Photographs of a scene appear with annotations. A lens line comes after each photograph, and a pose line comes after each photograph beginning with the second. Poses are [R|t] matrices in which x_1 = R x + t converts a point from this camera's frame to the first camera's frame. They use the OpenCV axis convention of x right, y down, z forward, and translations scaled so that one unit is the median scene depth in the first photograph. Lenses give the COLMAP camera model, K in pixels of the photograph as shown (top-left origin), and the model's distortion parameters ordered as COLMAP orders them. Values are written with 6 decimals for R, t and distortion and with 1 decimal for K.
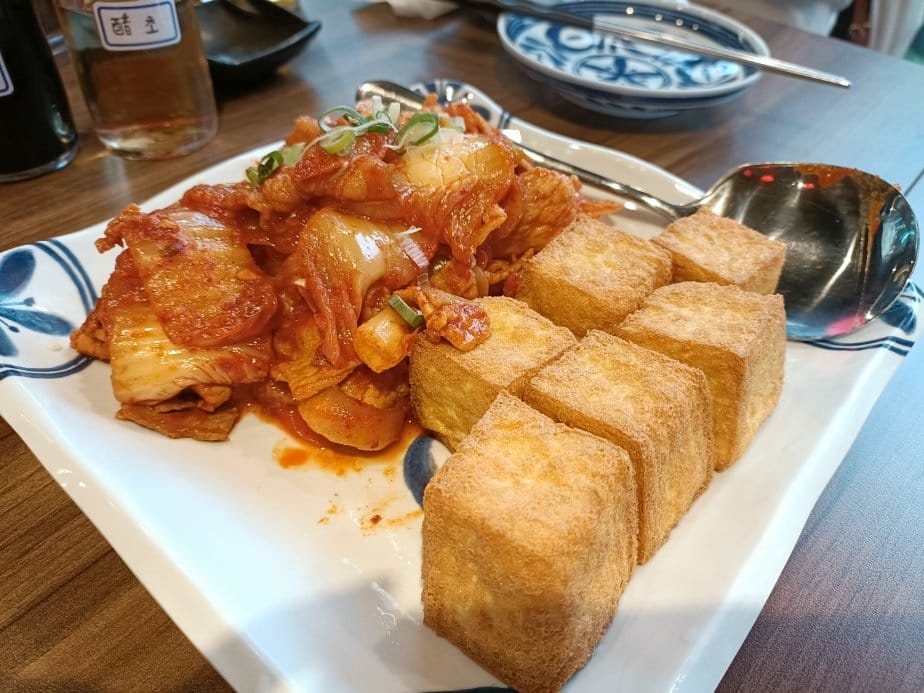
lens RADIAL K [[715.2, 0, 462.0], [0, 715.2, 346.5], [0, 0, 1]] dist [0.002911, -0.080569]
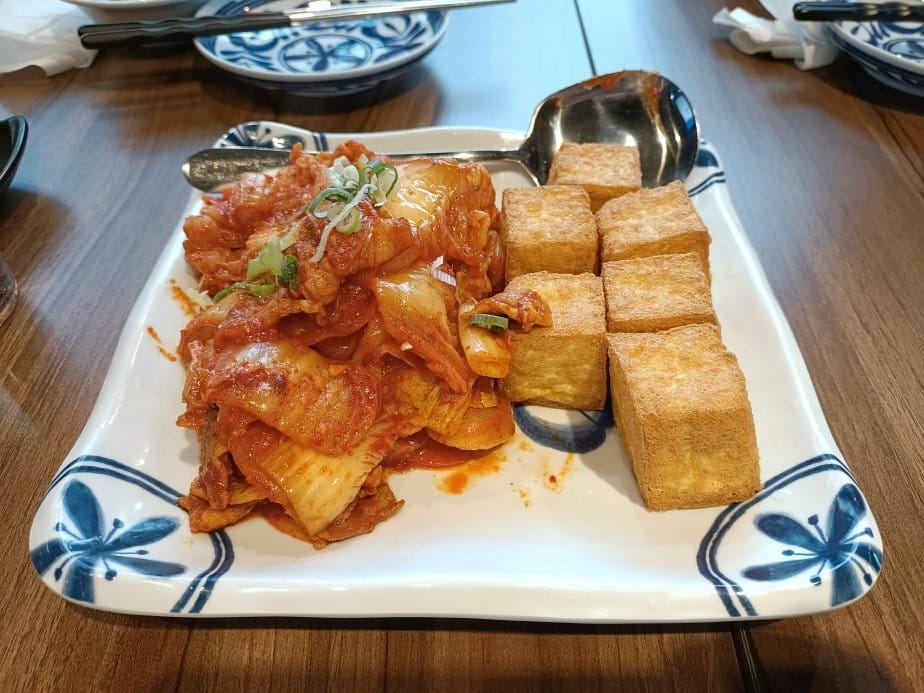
lens RADIAL K [[715.2, 0, 462.0], [0, 715.2, 346.5], [0, 0, 1]] dist [0.002911, -0.080569]
pose [[0.757523, -0.508137, 0.409823, -0.588936], [0.470129, 0.860202, 0.197566, -0.257229], [-0.452921, 0.043009, 0.890513, -0.040954]]
